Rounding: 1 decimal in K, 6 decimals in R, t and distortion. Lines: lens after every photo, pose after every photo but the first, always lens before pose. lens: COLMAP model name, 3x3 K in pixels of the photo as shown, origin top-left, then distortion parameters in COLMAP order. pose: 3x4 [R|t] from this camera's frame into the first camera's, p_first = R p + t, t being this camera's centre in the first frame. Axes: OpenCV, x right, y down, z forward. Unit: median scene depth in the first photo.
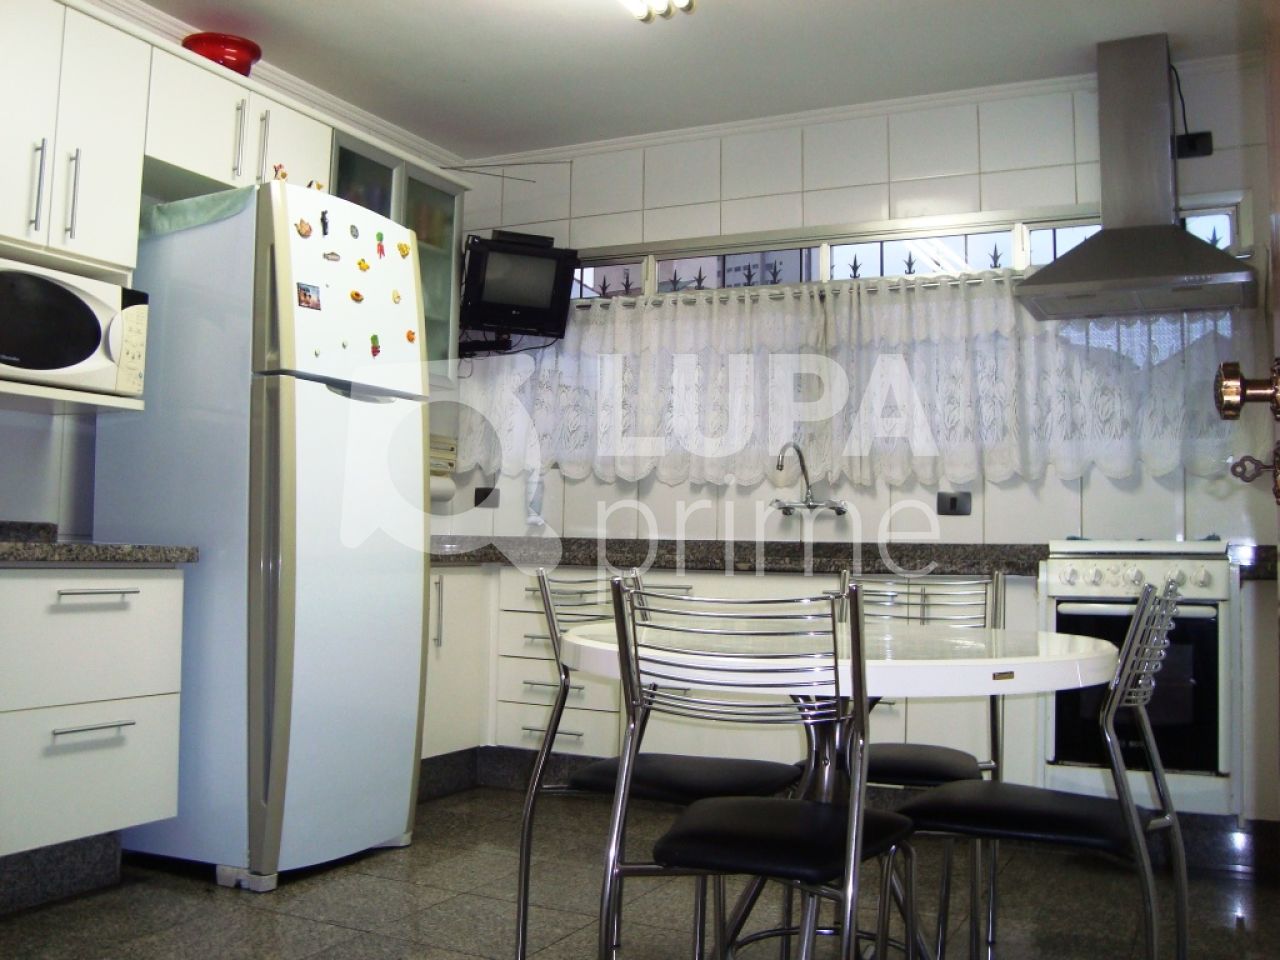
lens RADIAL K [[1248.1, 0, 638.0], [0, 1248.1, 480.9], [0, 0, 1]] dist [-0.131708, 0.000000]
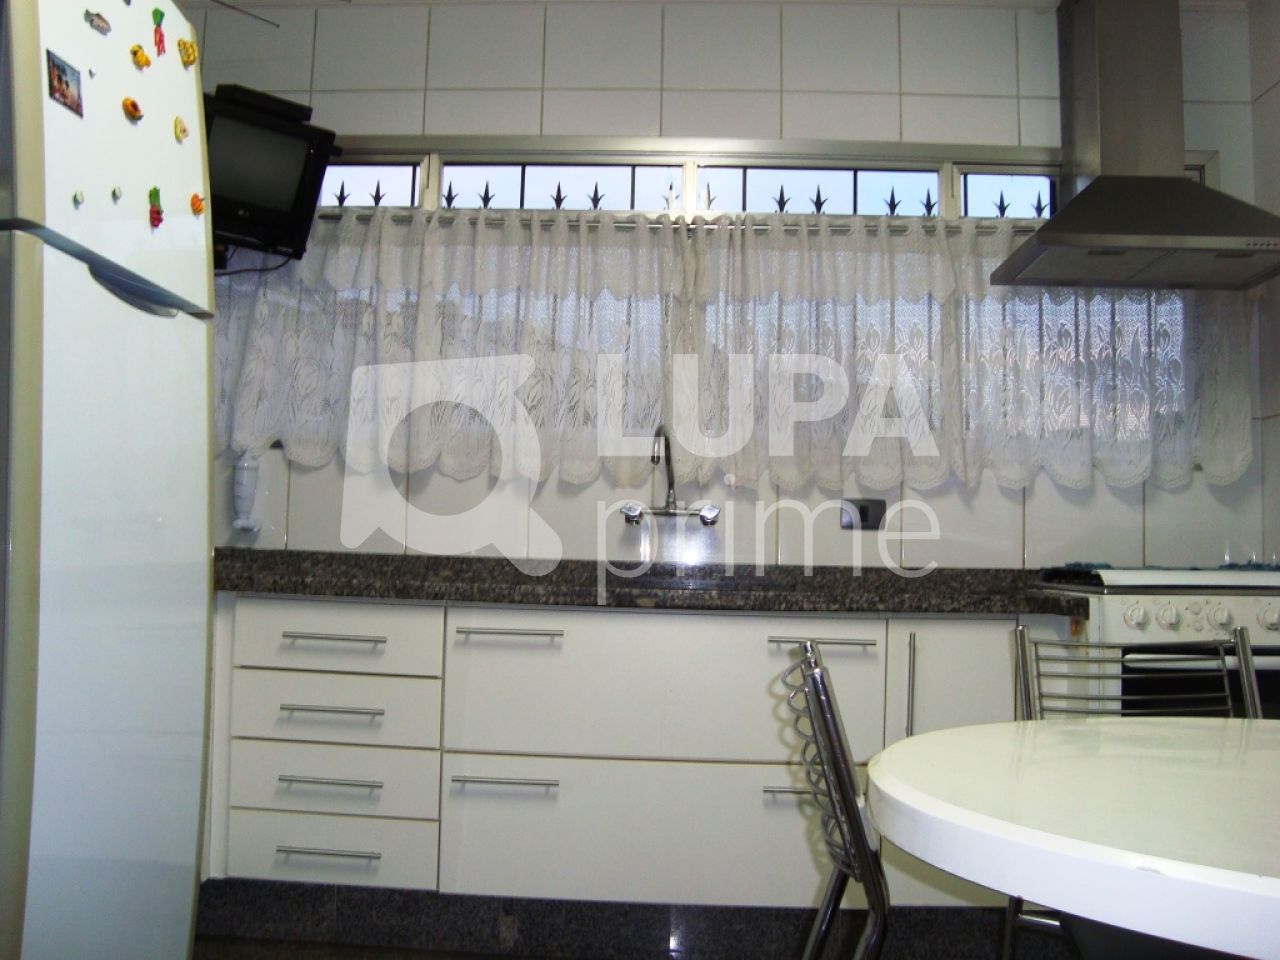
lens RADIAL K [[1248.1, 0, 634.5], [0, 1248.1, 467.1], [0, 0, 1]] dist [-0.131708, 0.000000]
pose [[0.913222, 0.032977, 0.406127, -0.205061], [-0.030412, 0.999456, -0.012769, 0.003357], [-0.406327, -0.000691, 0.913728, 0.383022]]
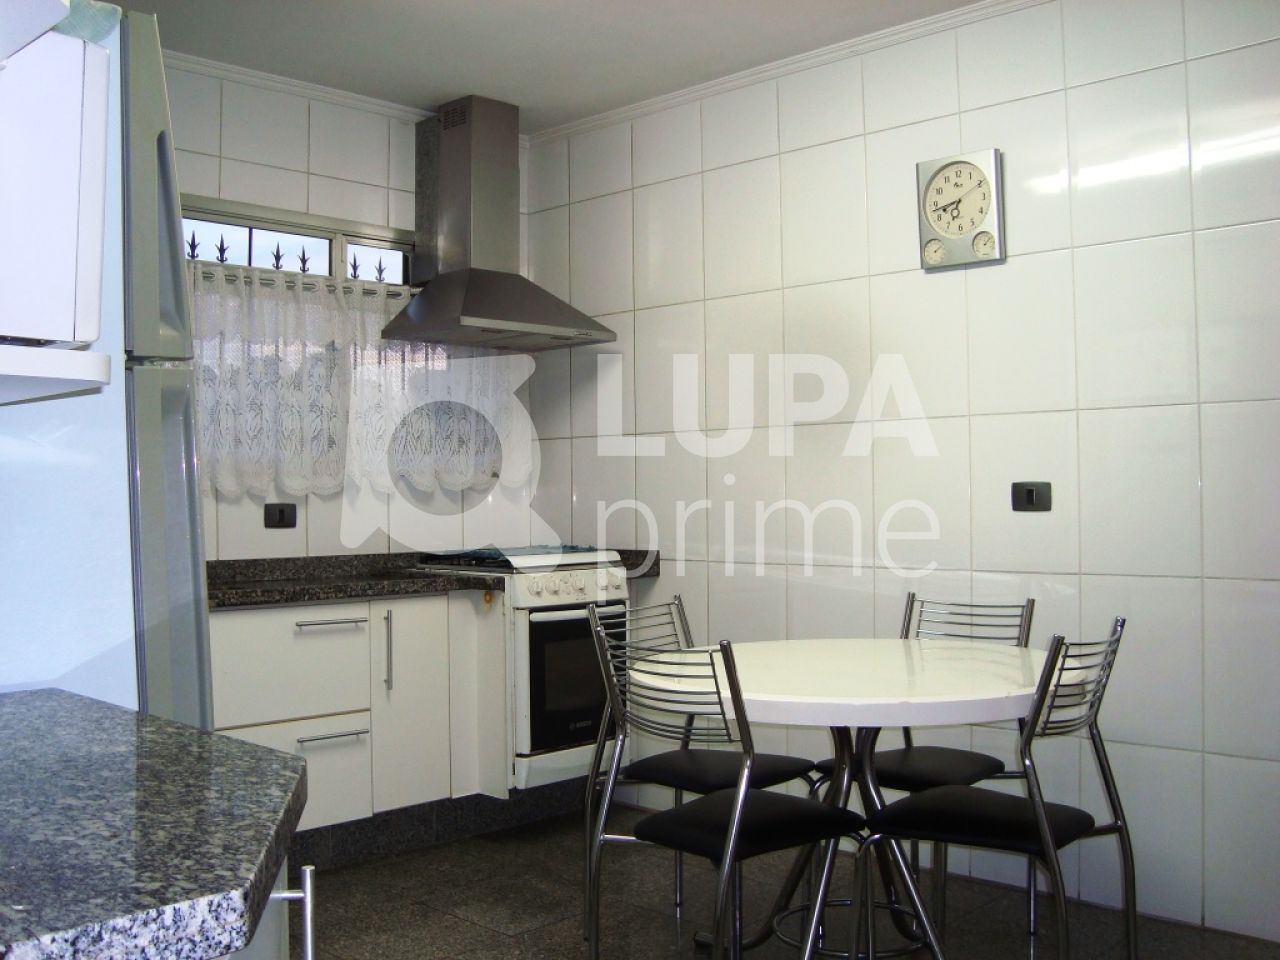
lens RADIAL K [[1248.1, 0, 642.7], [0, 1248.1, 483.0], [0, 0, 1]] dist [-0.131708, 0.000000]
pose [[0.293627, -0.004366, 0.955910, -0.618184], [-0.040096, 0.999053, 0.016879, -0.036990], [-0.955079, -0.043285, 0.293174, 0.496830]]
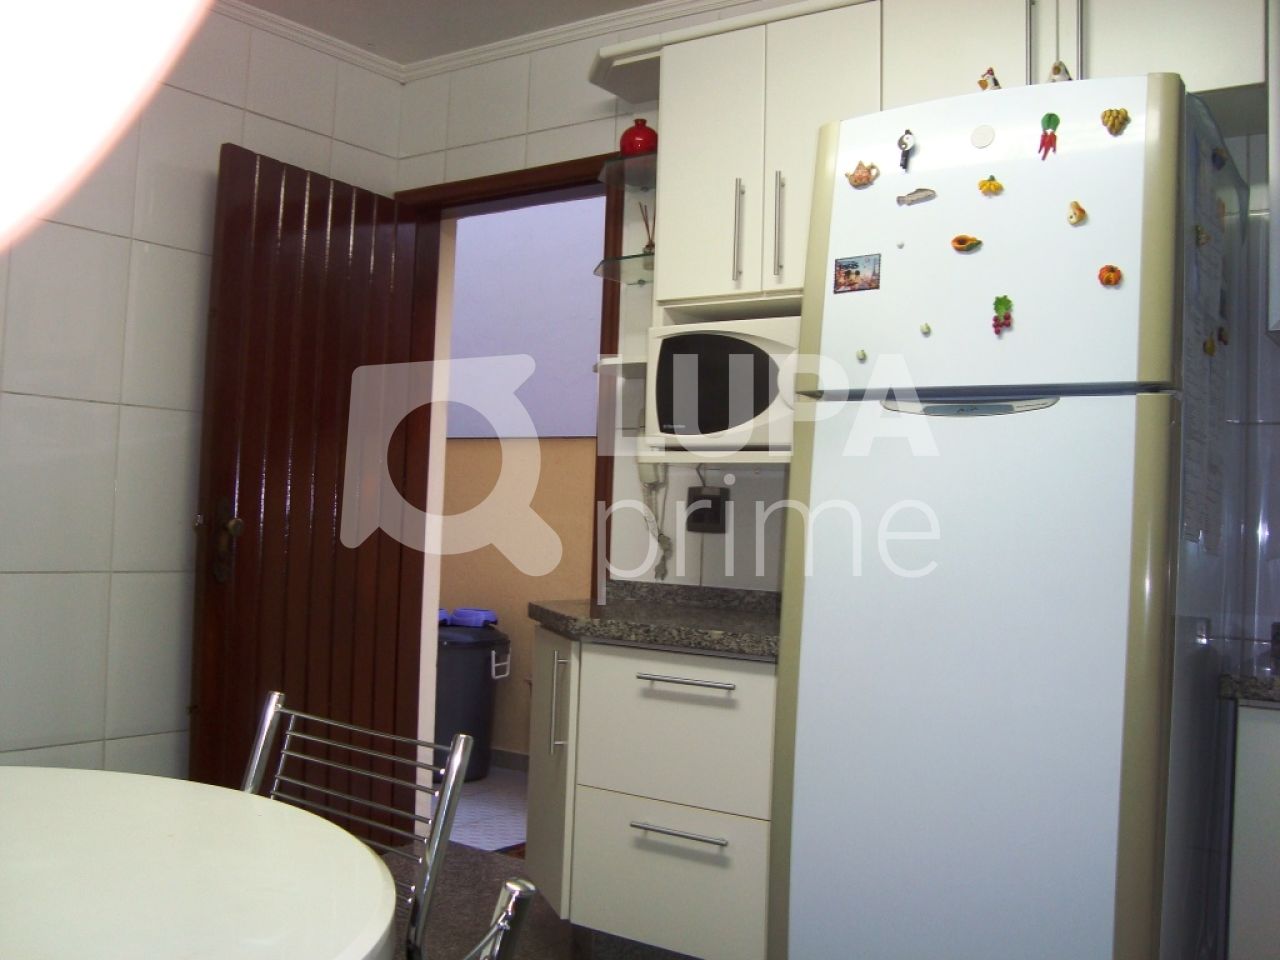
lens RADIAL K [[1248.1, 0, 643.1], [0, 1248.1, 480.0], [0, 0, 1]] dist [-0.131708, 0.000000]
pose [[-0.169037, -0.057380, -0.983938, 0.330783], [0.011631, 0.998118, -0.060205, -0.000132], [0.985541, -0.021621, -0.168051, 0.820045]]
